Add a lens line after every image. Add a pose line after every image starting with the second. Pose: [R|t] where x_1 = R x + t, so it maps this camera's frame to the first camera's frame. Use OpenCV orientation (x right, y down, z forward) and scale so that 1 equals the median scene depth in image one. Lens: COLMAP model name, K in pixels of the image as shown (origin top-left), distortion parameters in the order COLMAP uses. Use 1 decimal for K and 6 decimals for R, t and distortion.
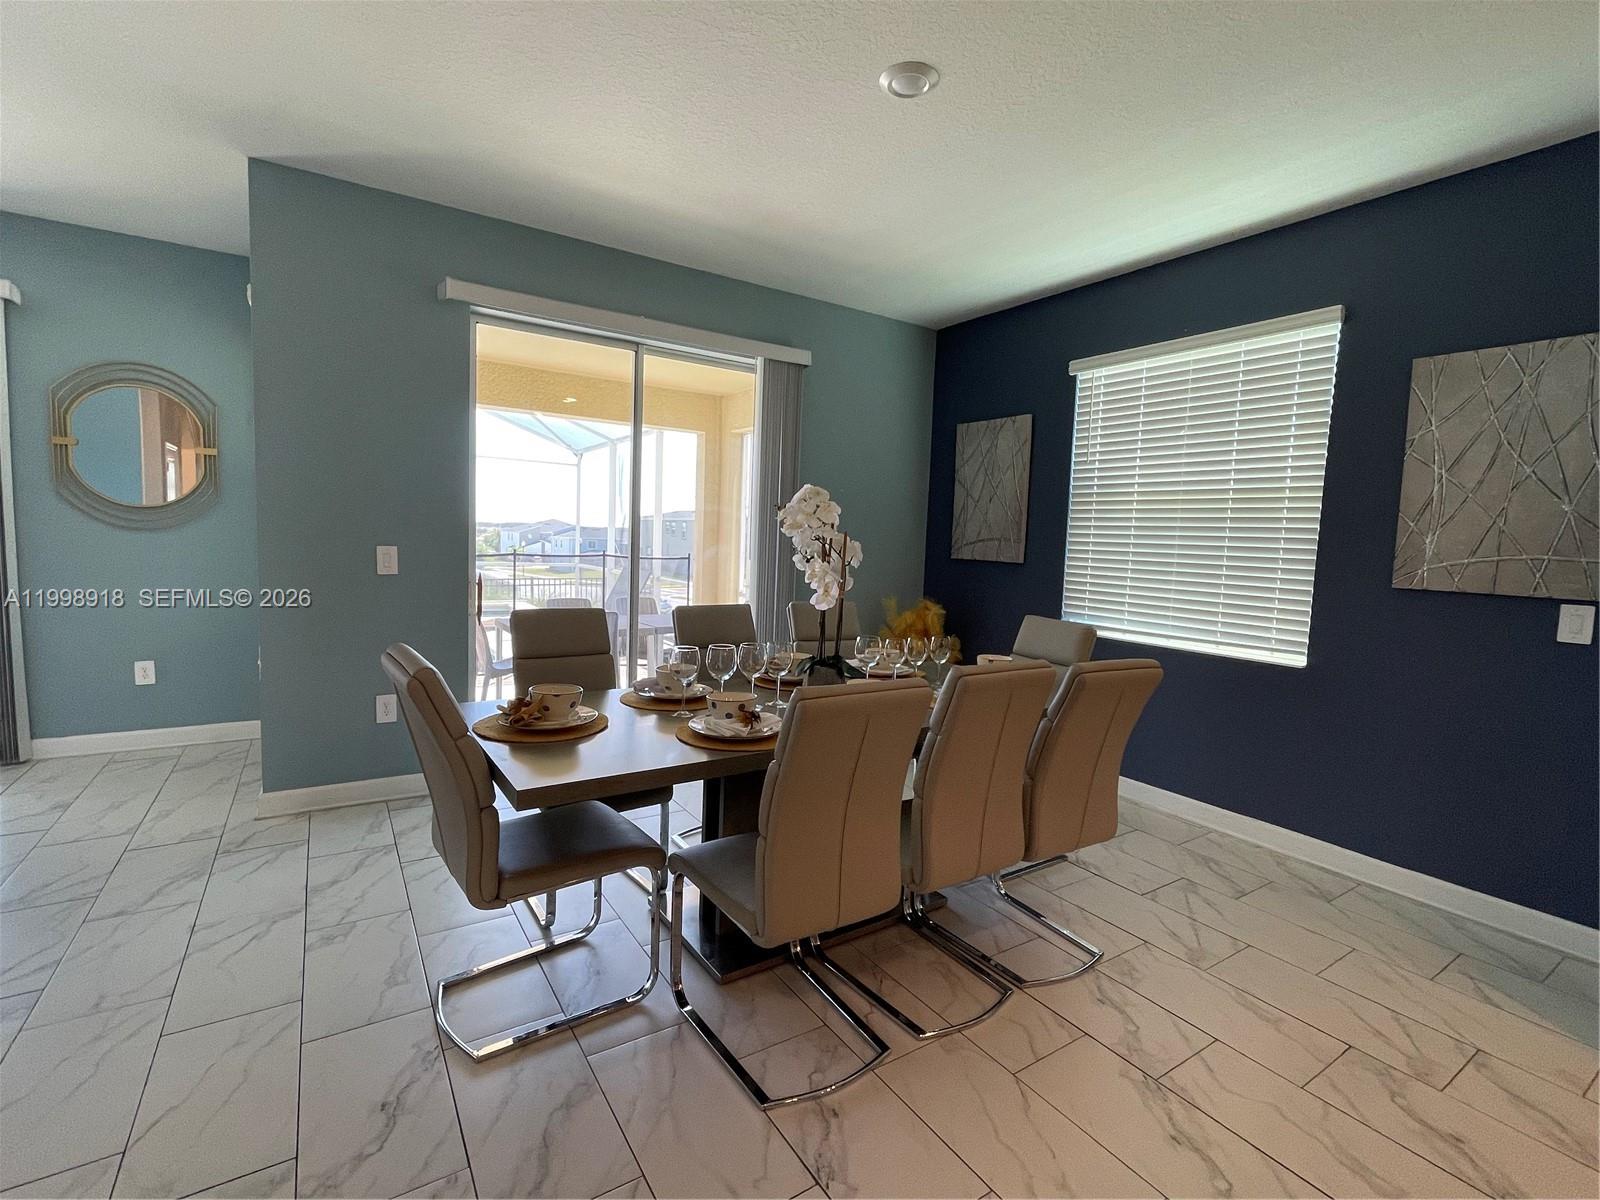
lens RADIAL K [[731.0, 0, 796.6], [0, 731.0, 593.4], [0, 0, 1]] dist [-0.010168, 0.000122]
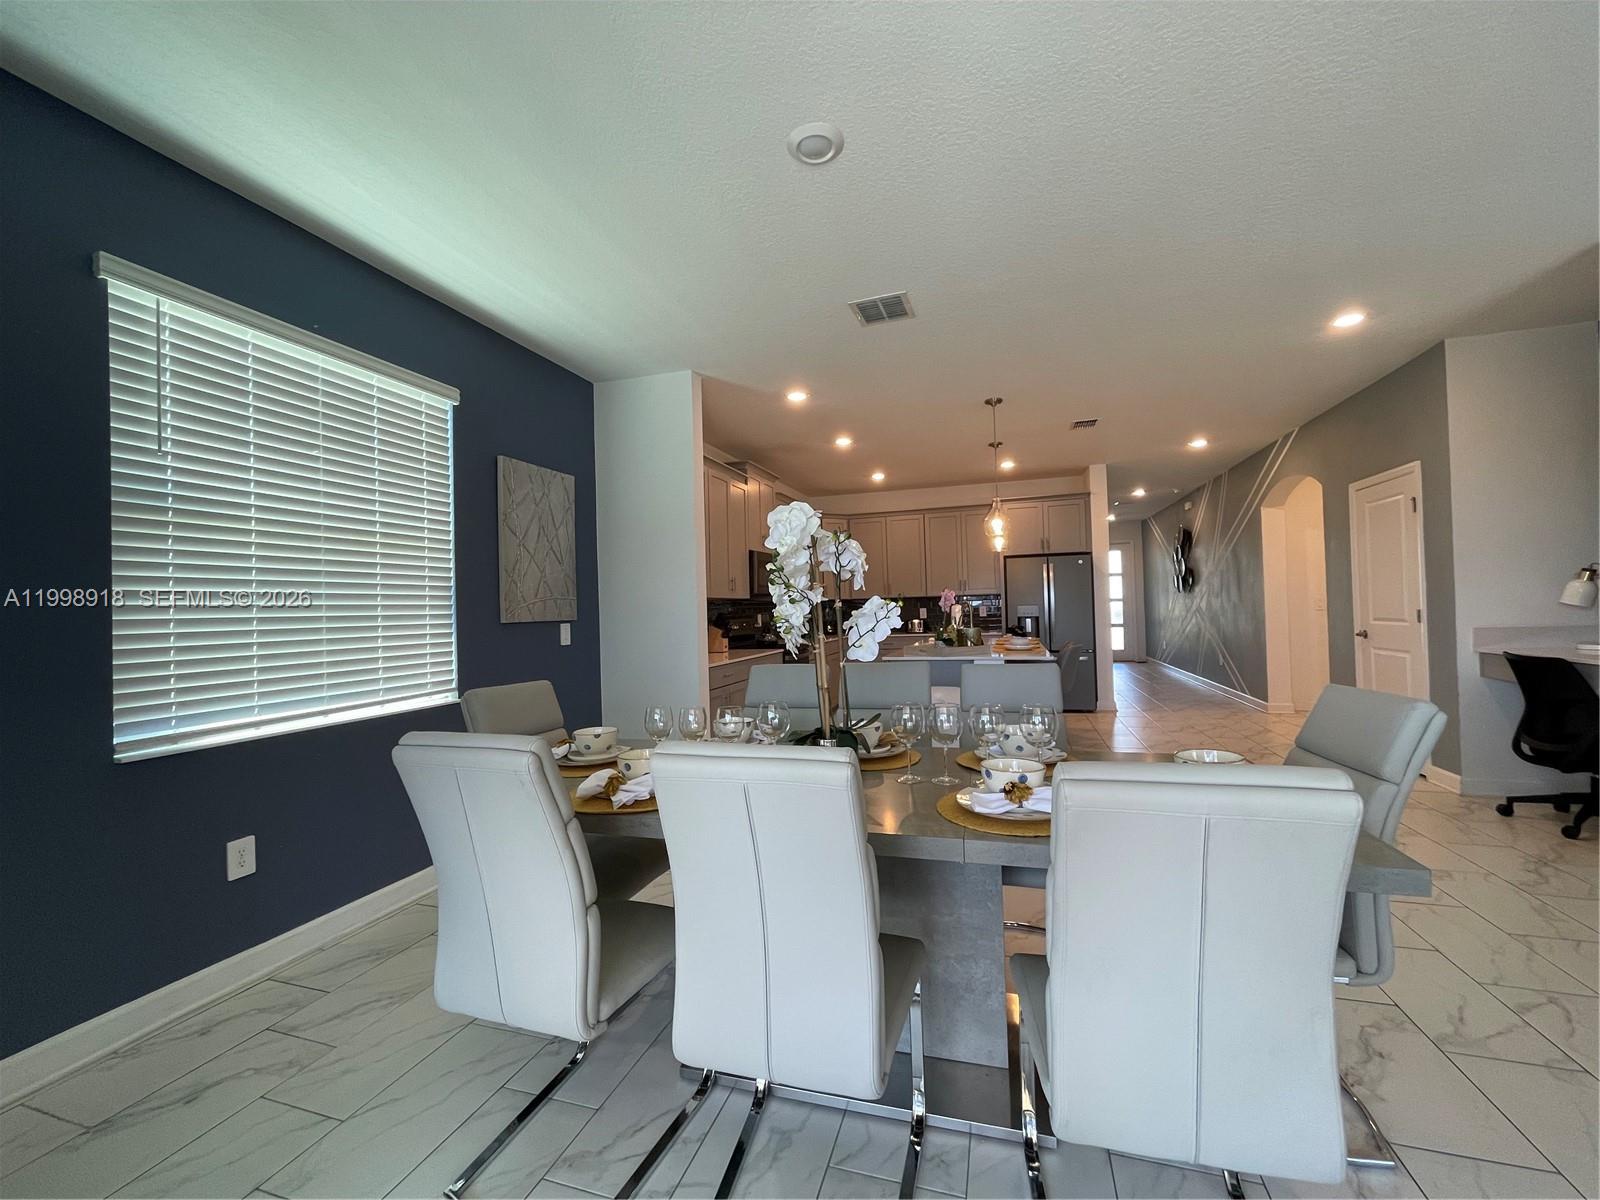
lens RADIAL K [[645.2, 0, 807.3], [0, 645.2, 599.3], [0, 0, 1]] dist [-0.001324, -0.000985]
pose [[-0.640369, -0.005746, 0.768046, -0.457275], [0.067968, 0.995625, 0.064119, -0.092789], [-0.765054, 0.093262, -0.637177, 1.374903]]
